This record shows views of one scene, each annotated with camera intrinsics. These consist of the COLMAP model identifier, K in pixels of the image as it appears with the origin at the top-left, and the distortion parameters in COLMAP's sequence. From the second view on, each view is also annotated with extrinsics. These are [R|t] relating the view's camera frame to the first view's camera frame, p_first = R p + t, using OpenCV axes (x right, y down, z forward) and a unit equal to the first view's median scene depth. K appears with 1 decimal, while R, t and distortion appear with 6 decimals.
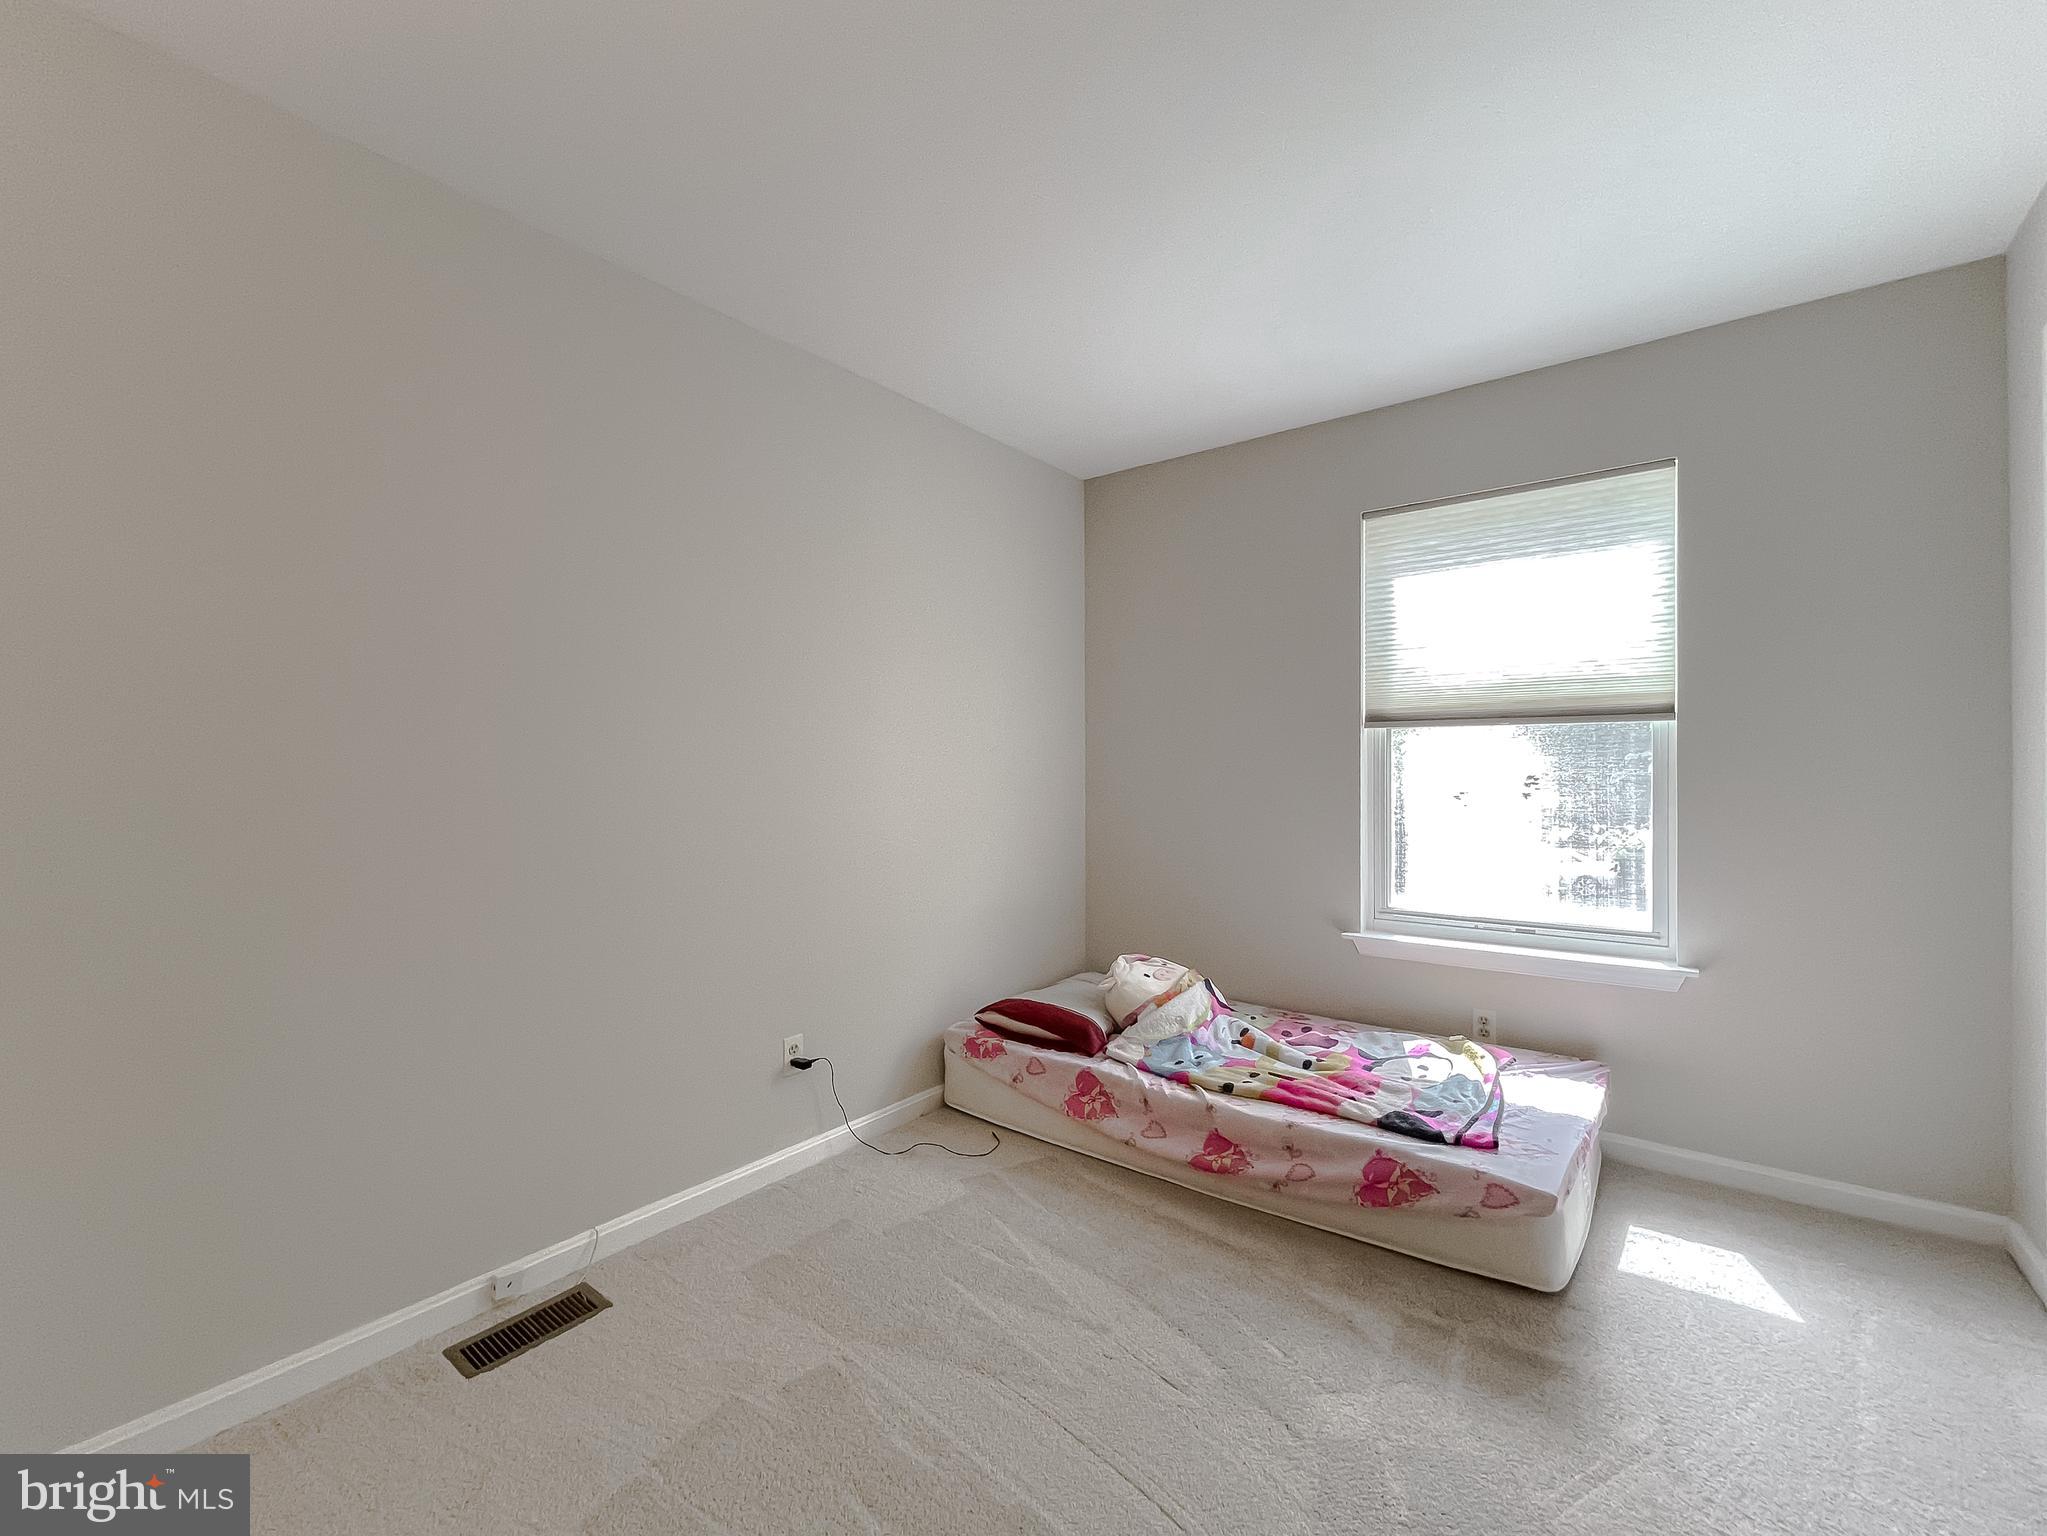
lens RADIAL K [[840.6, 0, 1021.7], [0, 840.6, 773.7], [0, 0, 1]] dist [0.001102, -0.000387]
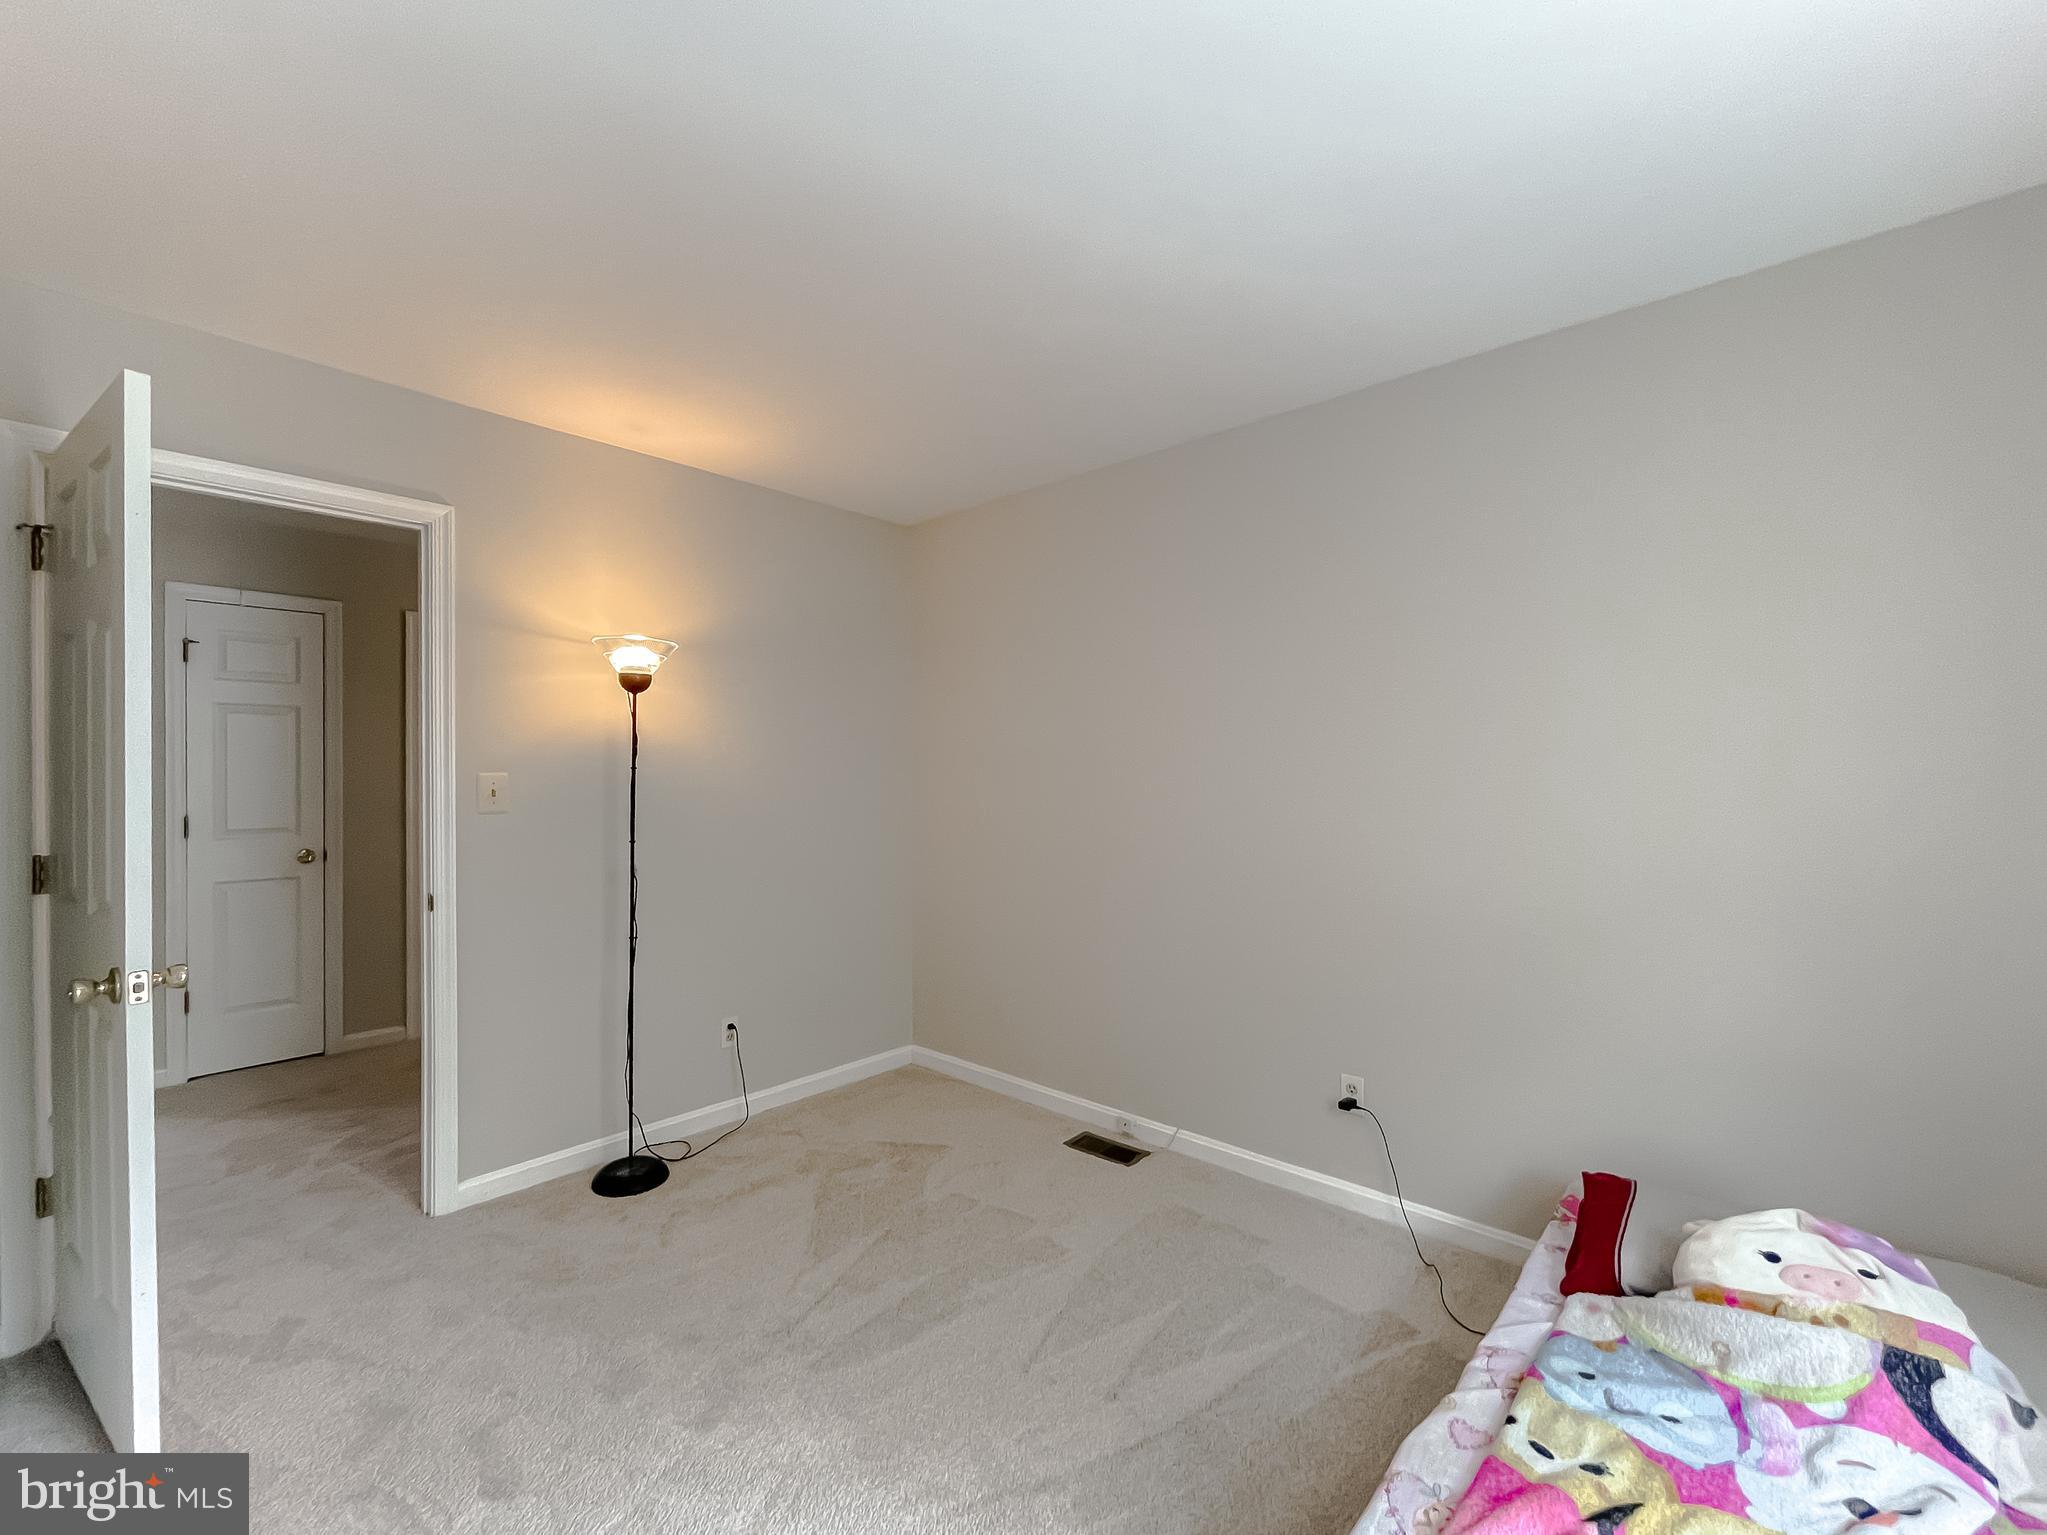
lens RADIAL K [[840.6, 0, 1021.7], [0, 840.6, 773.2], [0, 0, 1]] dist [0.001102, -0.000387]
pose [[-0.083611, -0.010342, -0.996445, 0.945955], [0.015100, 0.999818, -0.011644, -0.055255], [0.996384, -0.016020, -0.083439, 0.854601]]
